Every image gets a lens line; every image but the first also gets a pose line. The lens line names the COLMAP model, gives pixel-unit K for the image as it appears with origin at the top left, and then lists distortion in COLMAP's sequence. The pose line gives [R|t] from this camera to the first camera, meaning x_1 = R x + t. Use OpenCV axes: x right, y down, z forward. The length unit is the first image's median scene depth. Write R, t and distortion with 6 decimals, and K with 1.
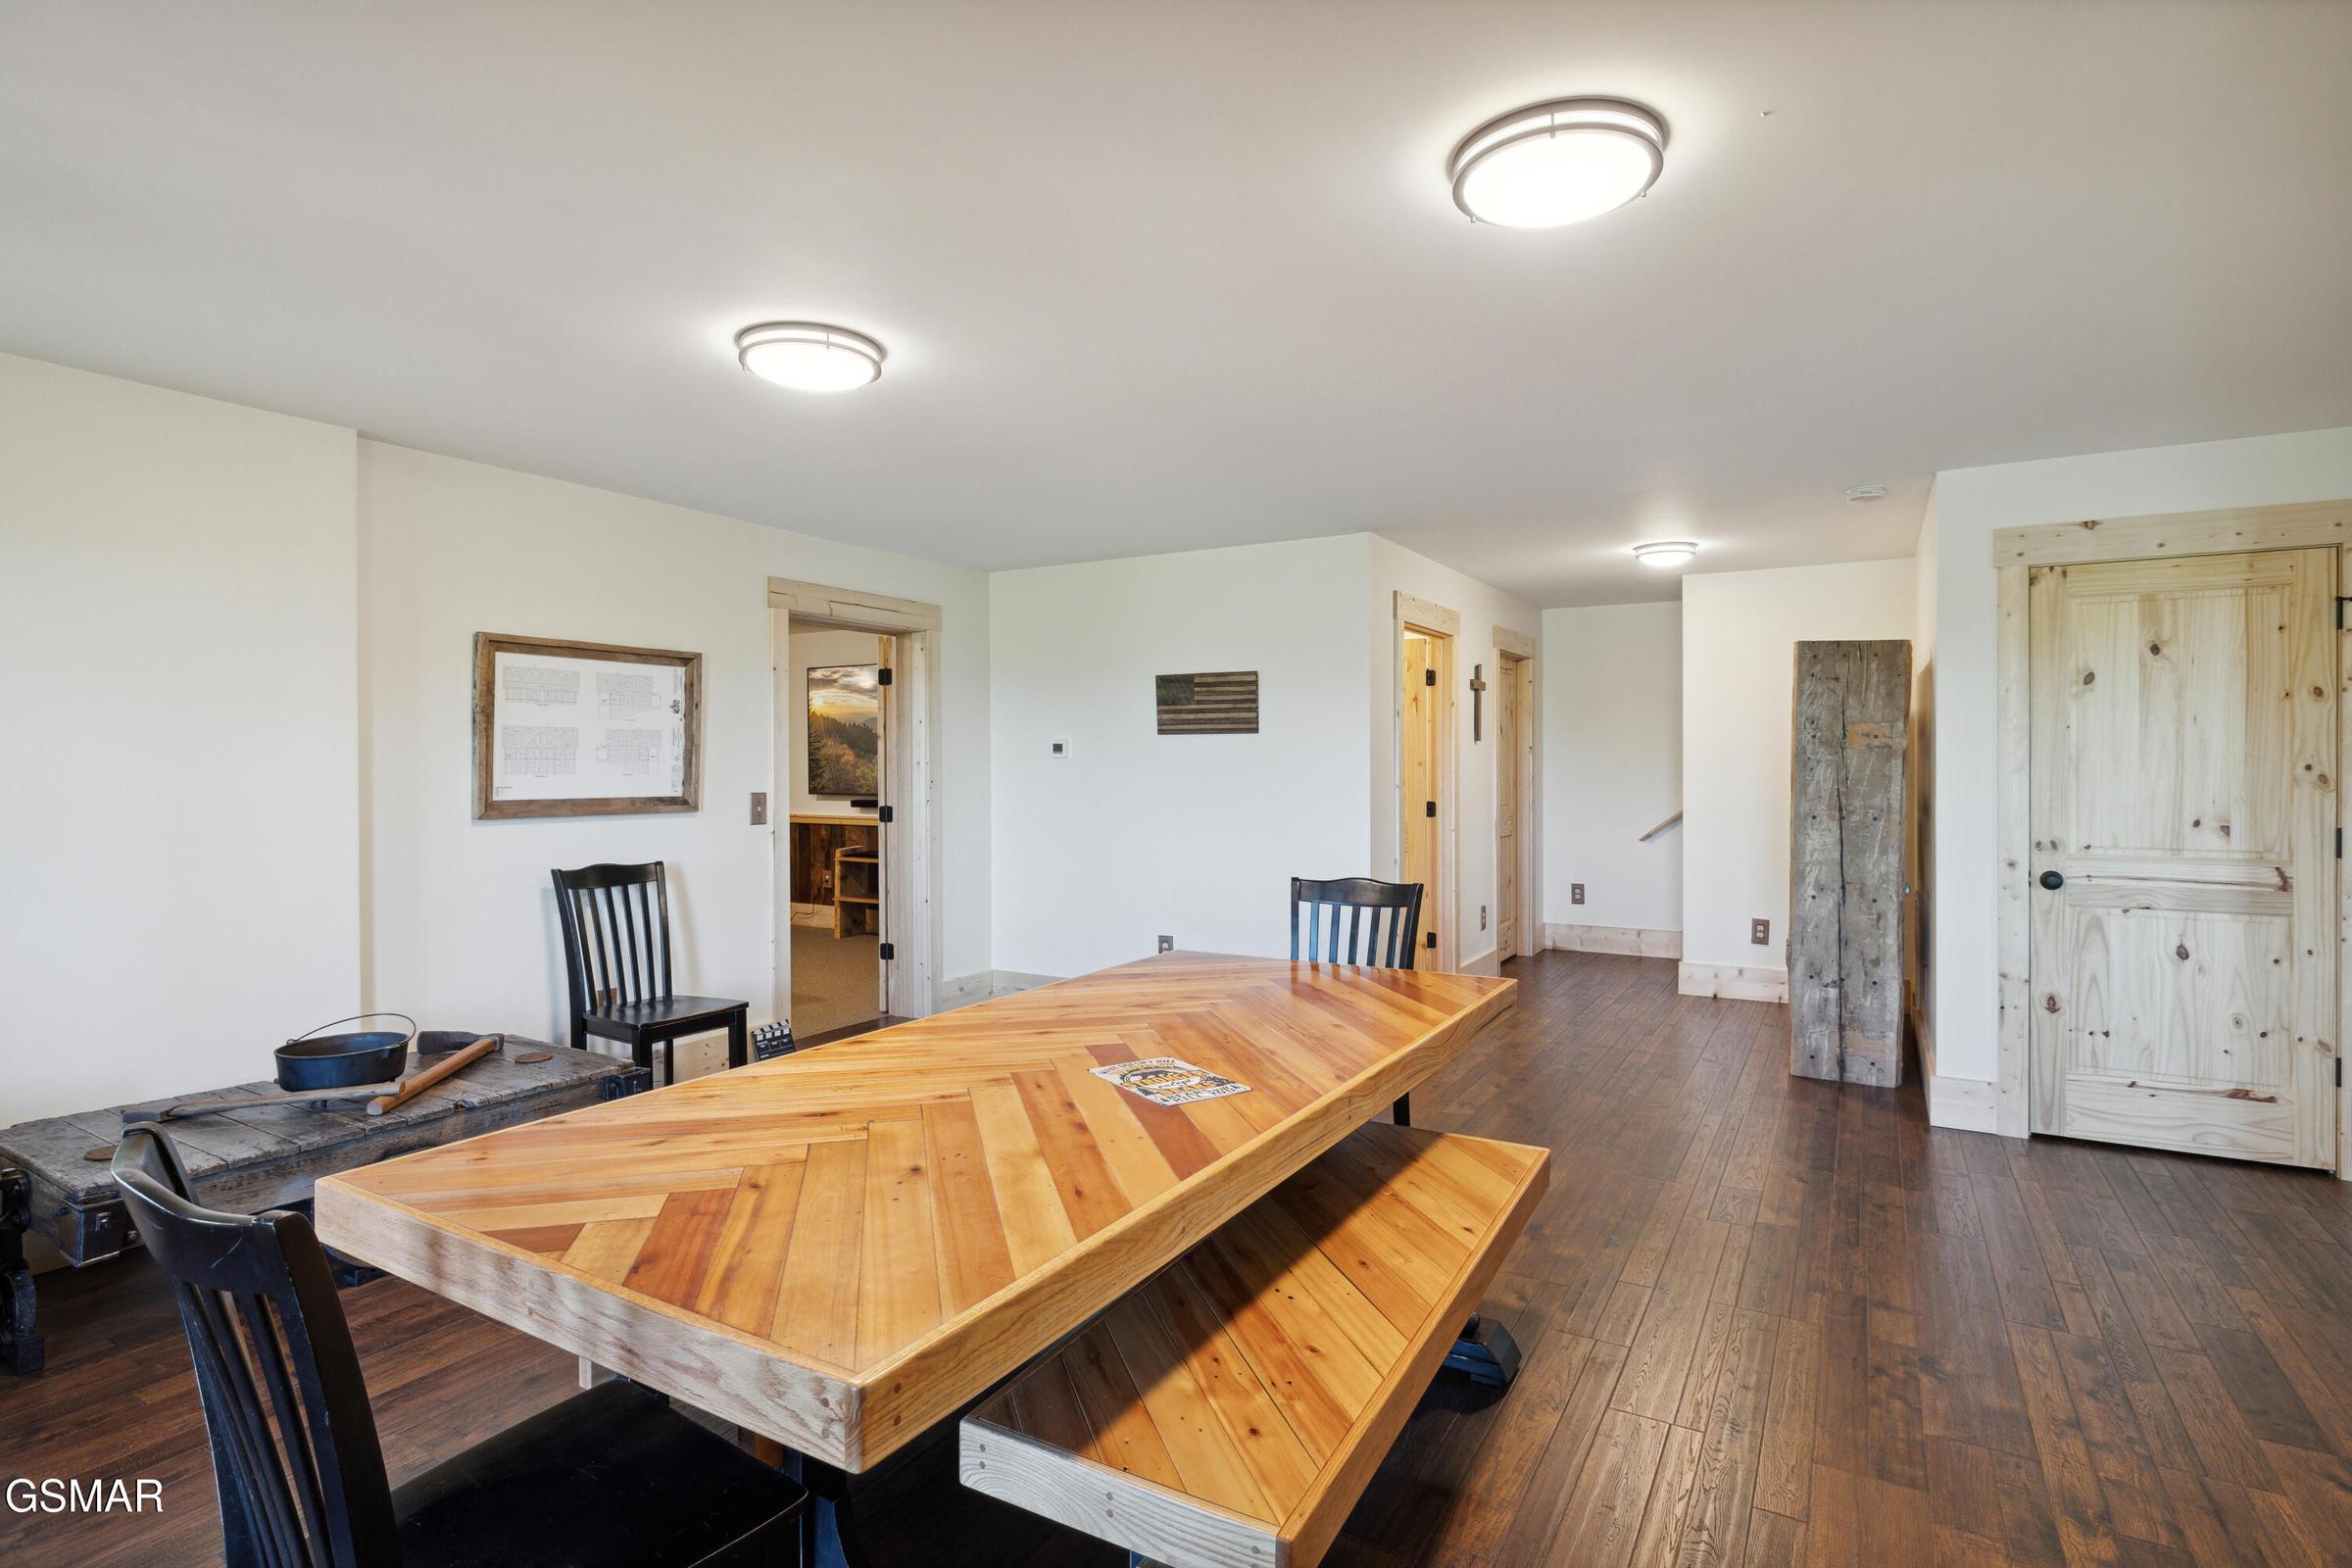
lens RADIAL K [[1174.0, 0, 1172.1], [0, 1174.0, 770.3], [0, 0, 1]] dist [0.000183, 0.000002]
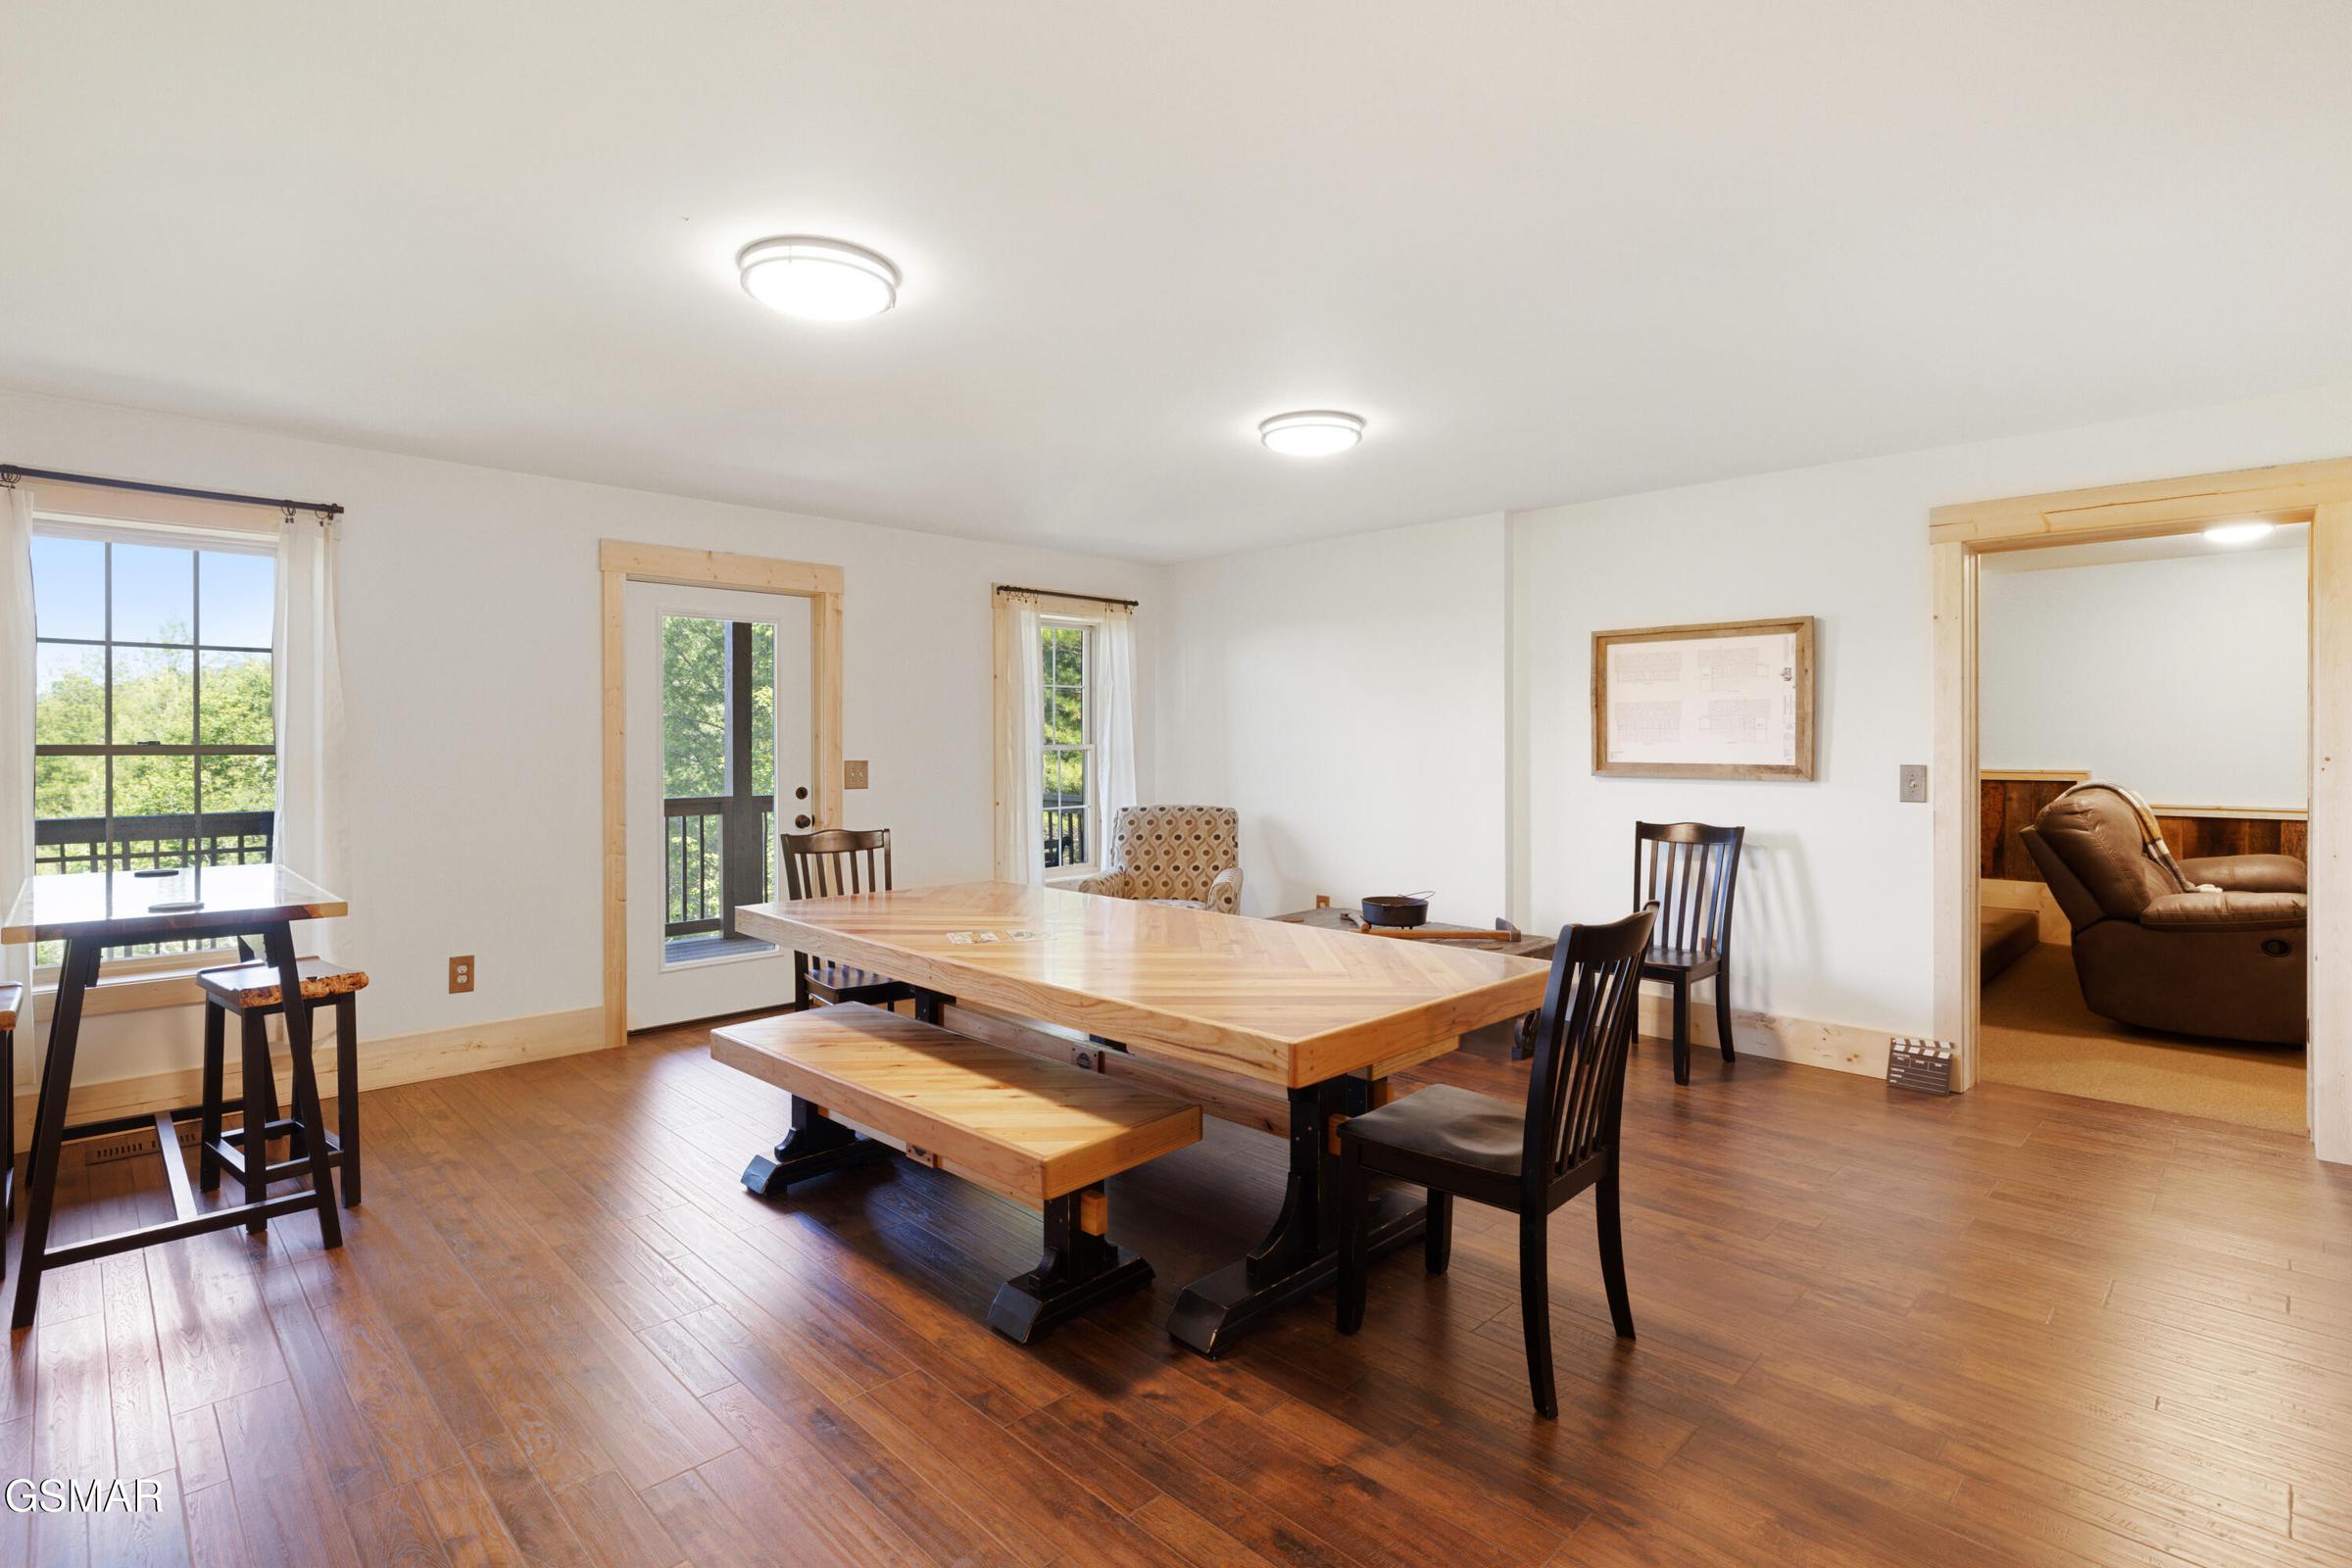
lens RADIAL K [[1126.2, 0, 1150.4], [0, 1126.2, 743.2], [0, 0, 1]] dist [-0.000751, -0.000300]
pose [[-0.267090, -0.004917, -0.963659, 0.638684], [-0.006199, 0.999975, -0.003384, 0.010776], [0.963652, 0.005069, -0.267114, 0.740802]]
